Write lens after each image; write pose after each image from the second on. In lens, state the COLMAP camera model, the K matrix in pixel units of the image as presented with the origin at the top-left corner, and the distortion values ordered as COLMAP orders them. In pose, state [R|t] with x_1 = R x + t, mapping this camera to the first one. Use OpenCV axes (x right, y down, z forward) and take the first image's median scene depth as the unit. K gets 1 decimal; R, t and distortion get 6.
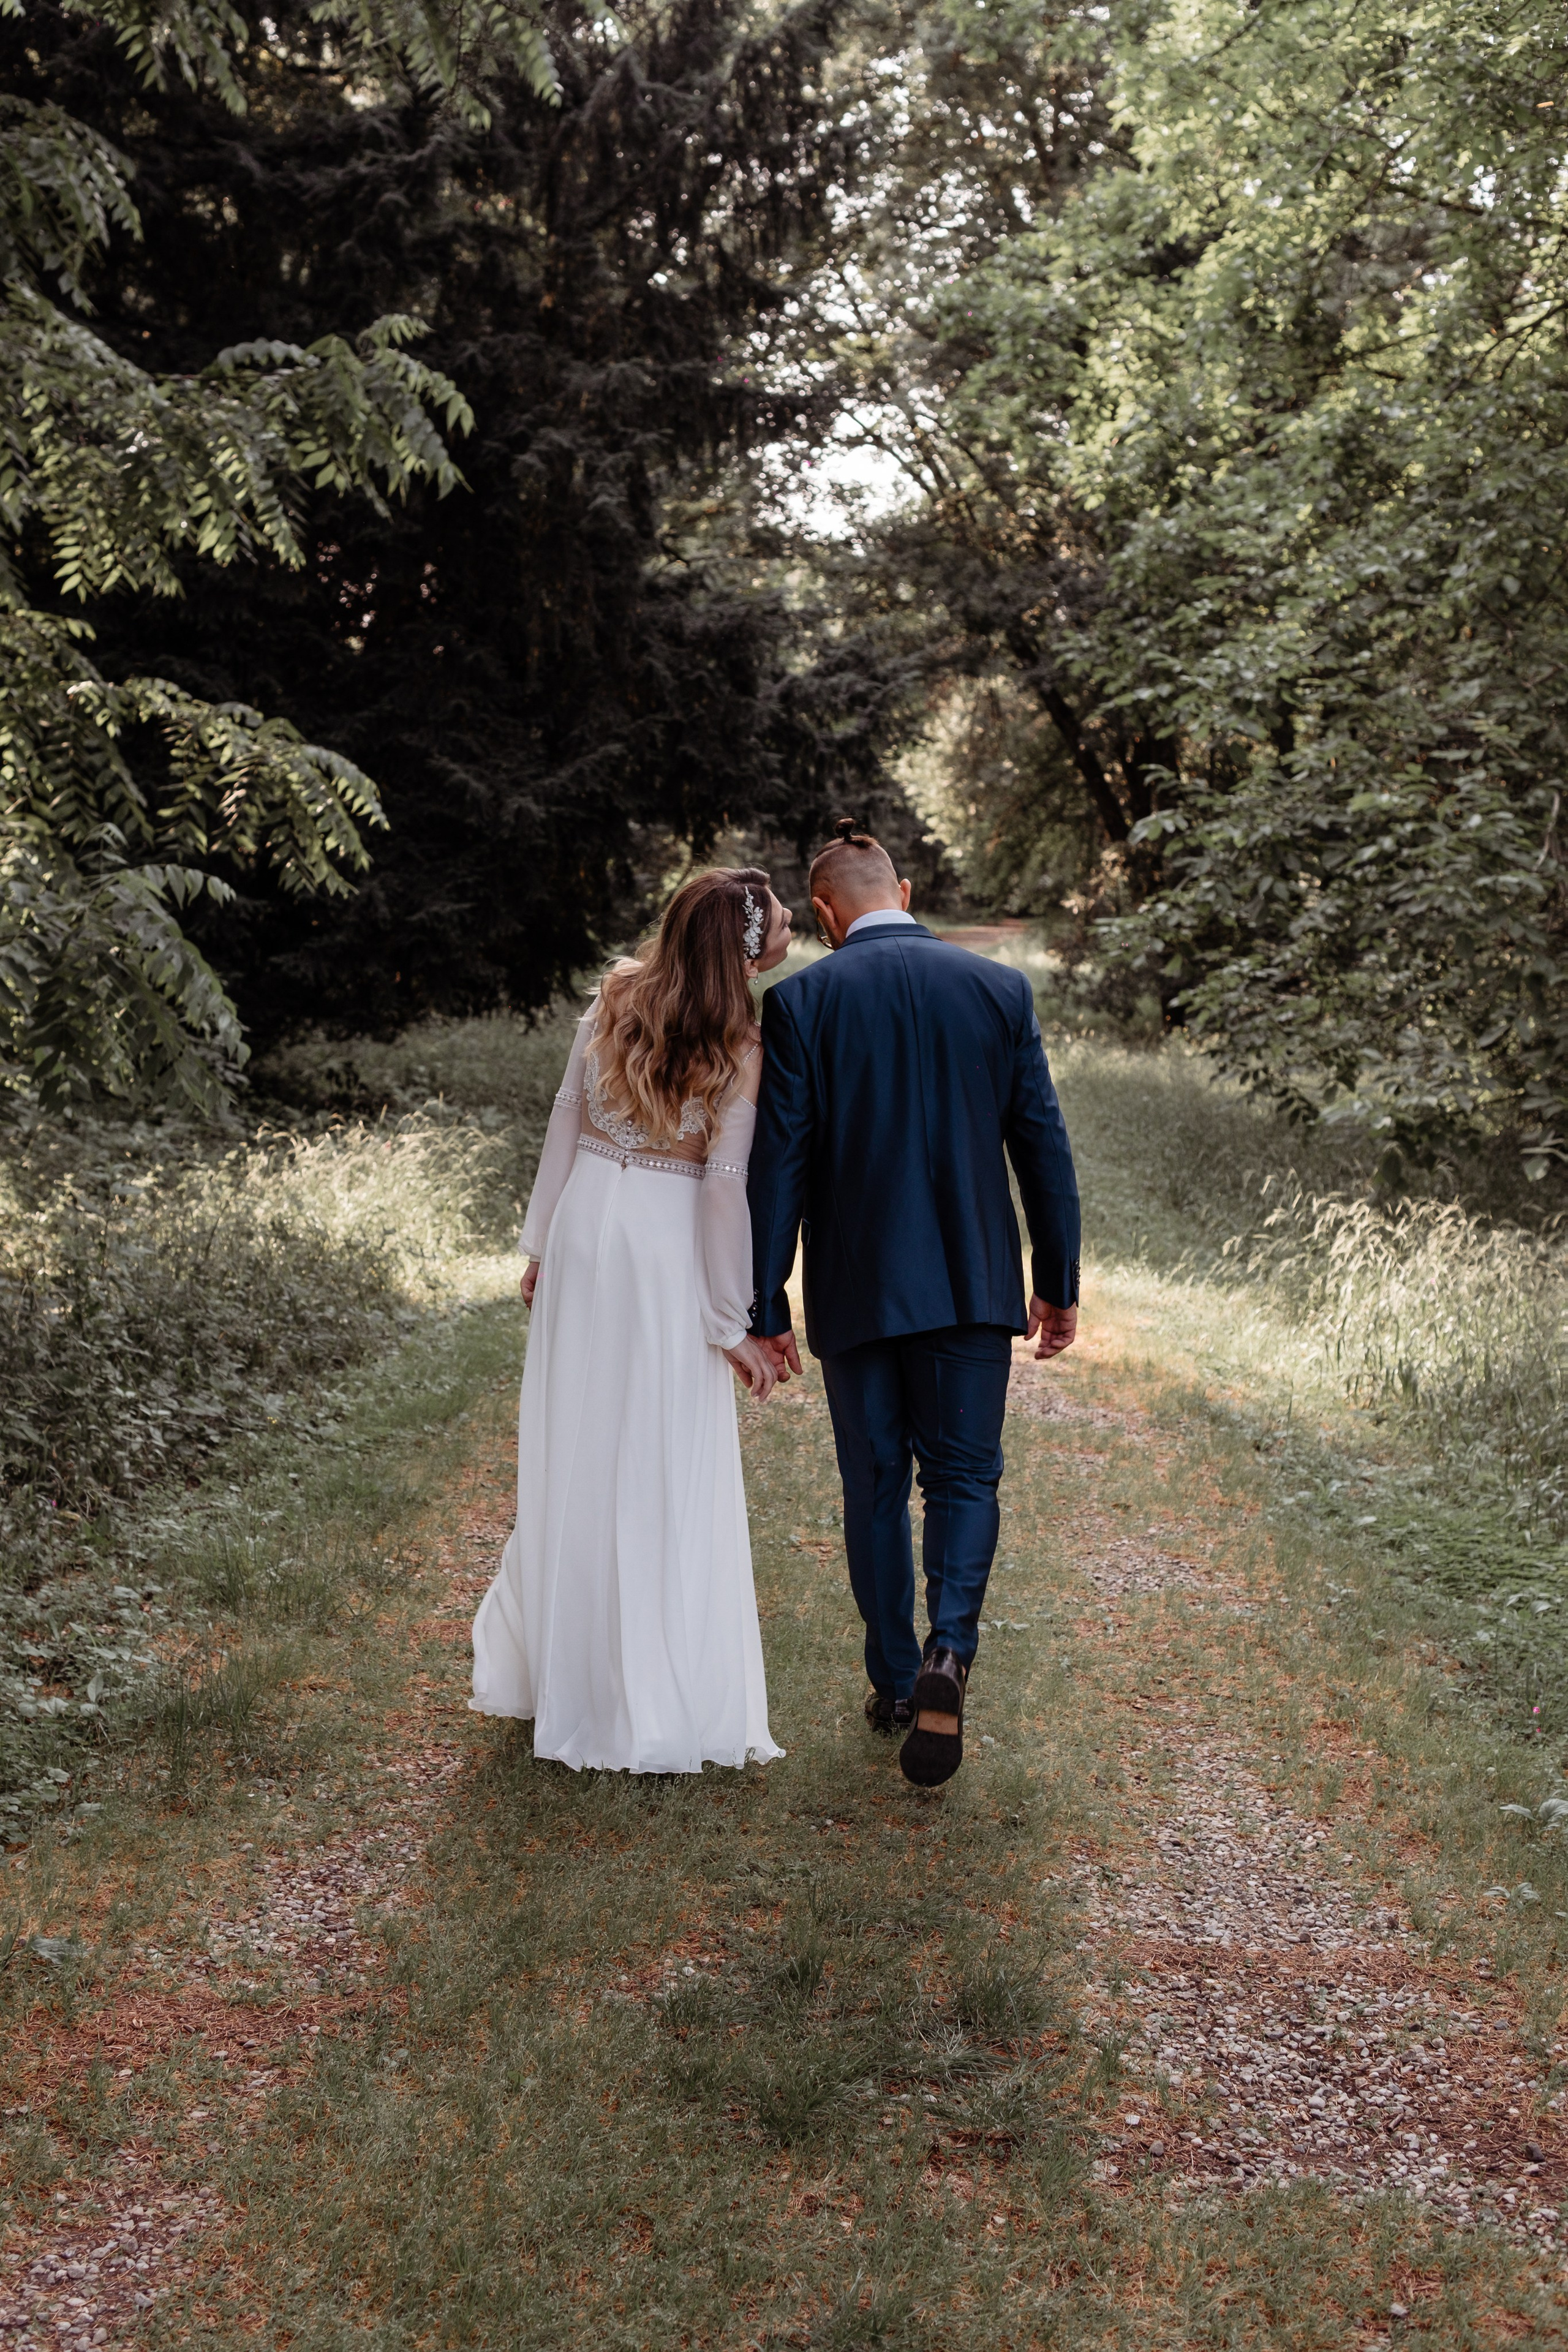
lens RADIAL K [[4000.5, 0, 920.8], [0, 4000.5, 1163.3], [0, 0, 1]] dist [-0.194330, 1.142404]
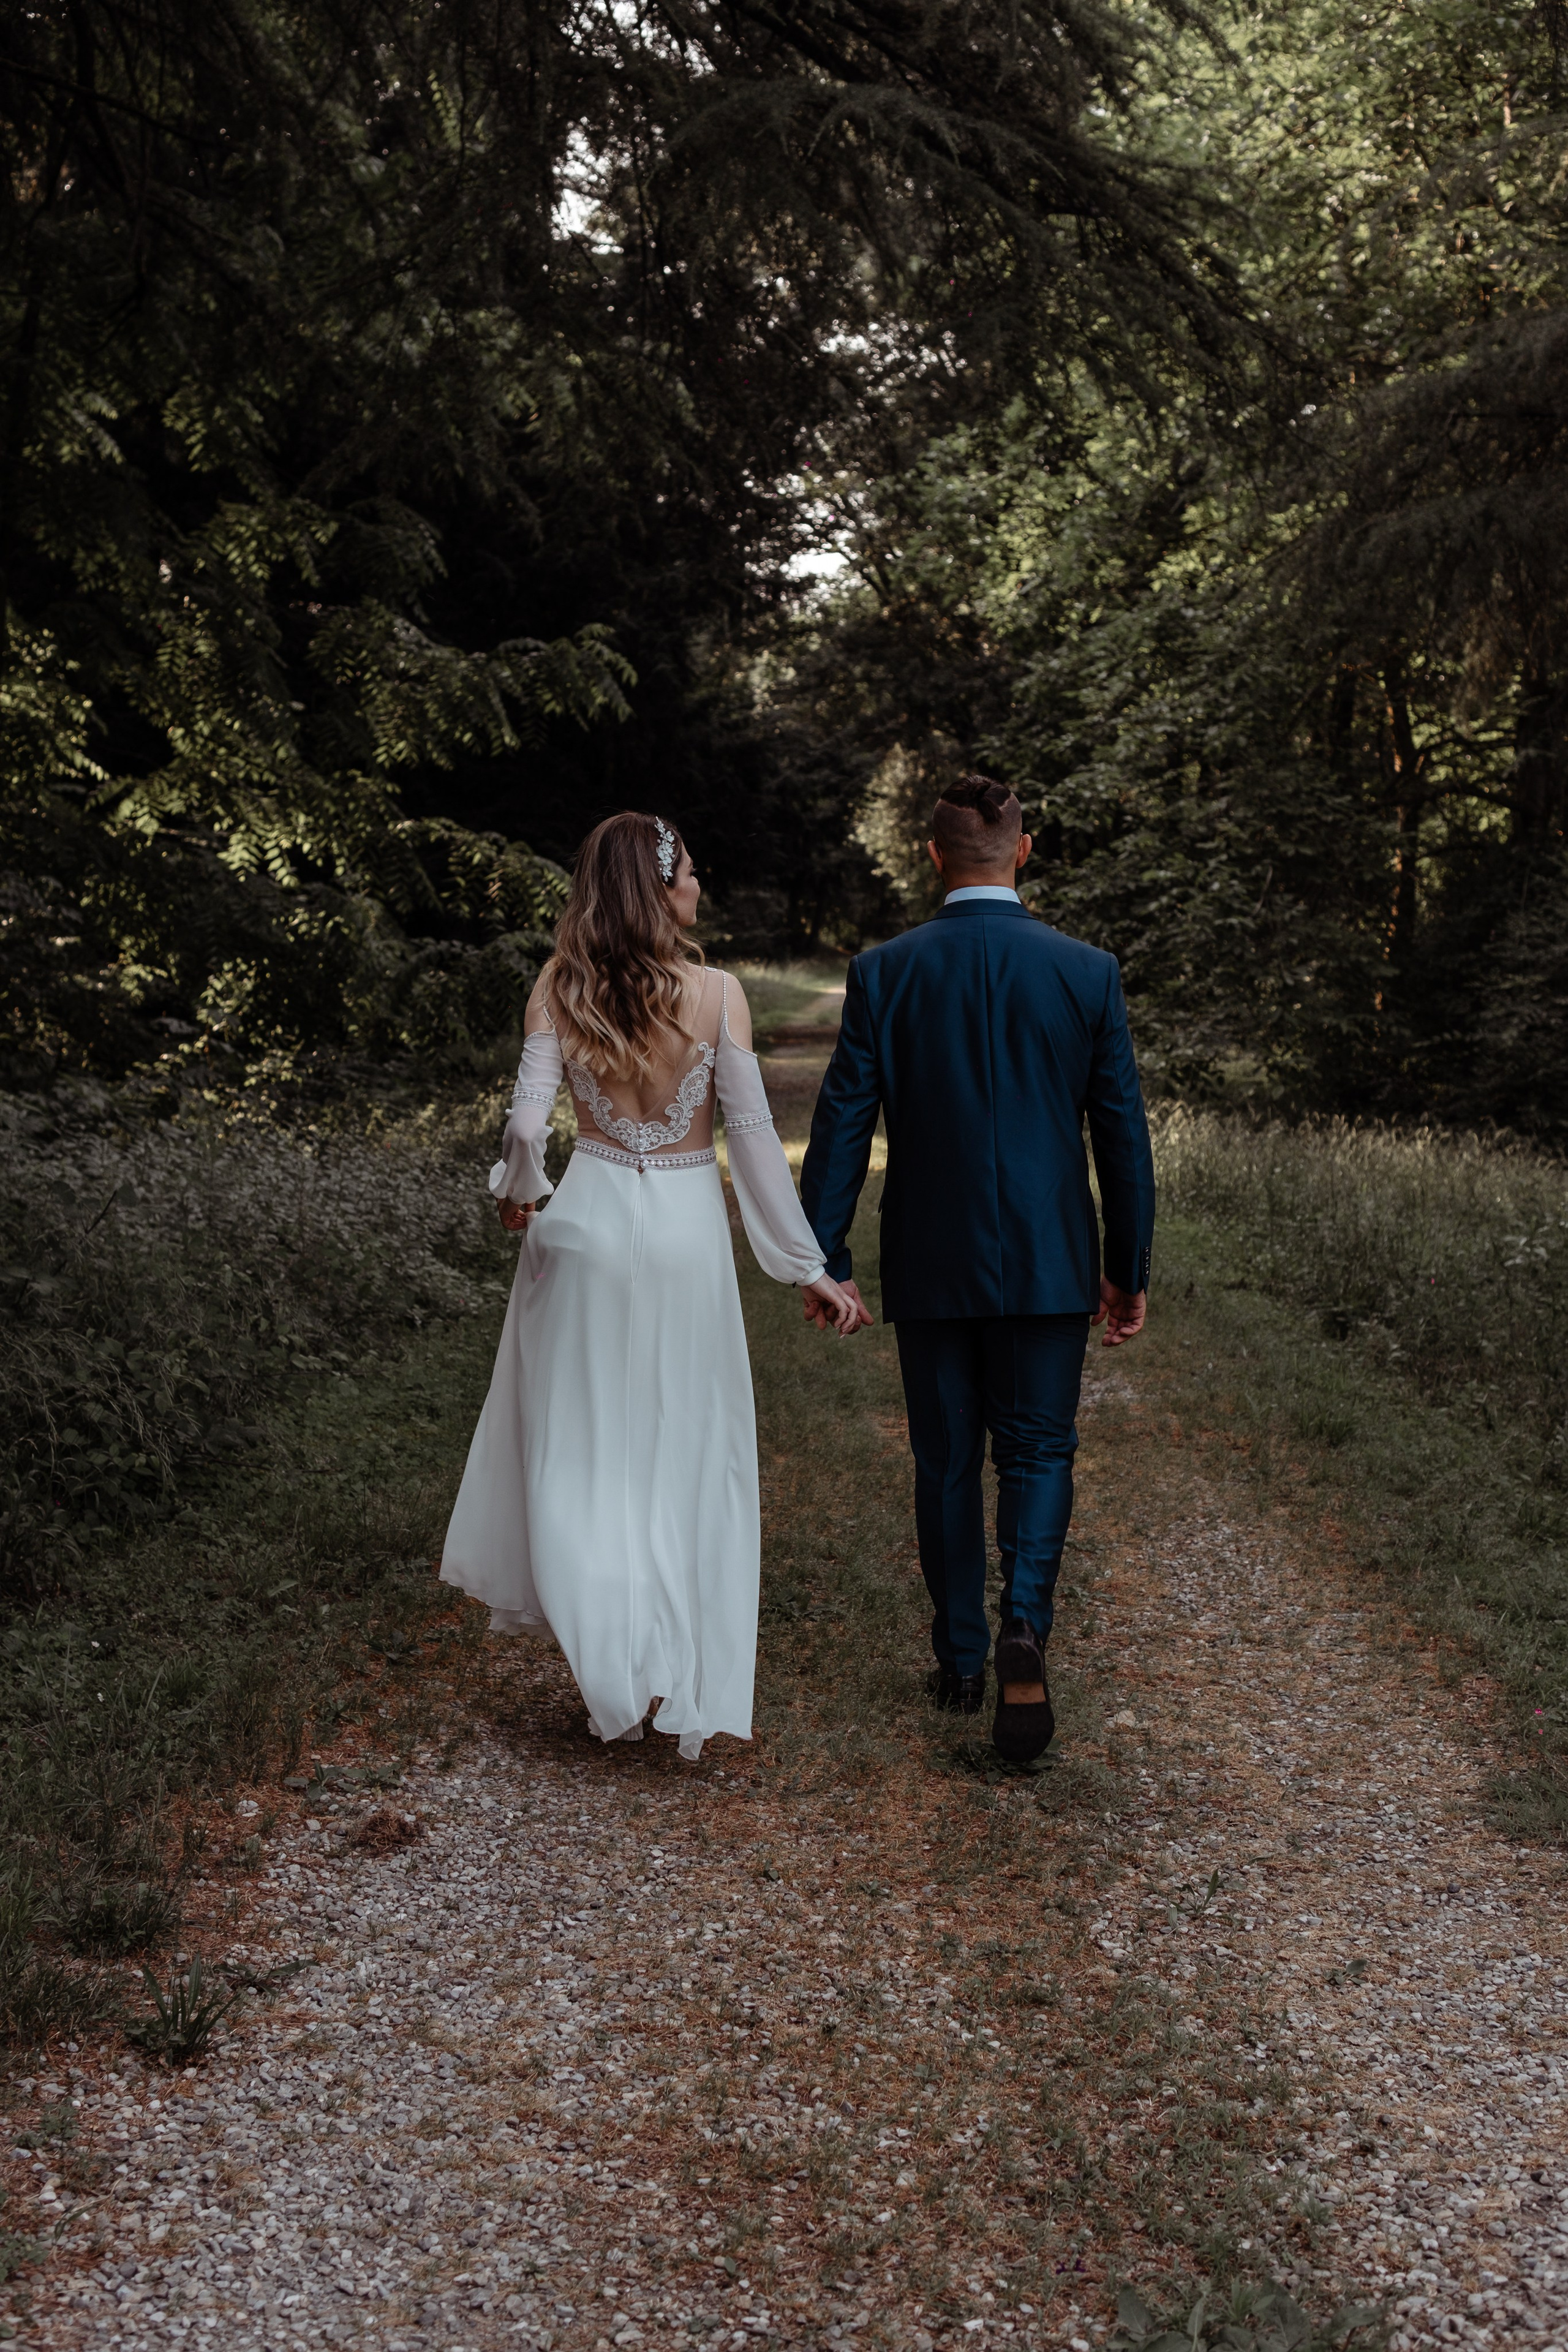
lens RADIAL K [[4000.5, 0, 920.8], [0, 4000.5, 1163.3], [0, 0, 1]] dist [-0.194330, 1.142404]
pose [[0.999784, -0.016338, 0.012850, -0.005523], [0.016412, 0.999849, -0.005669, 0.023463], [-0.012755, 0.005878, 0.999901, -0.416120]]
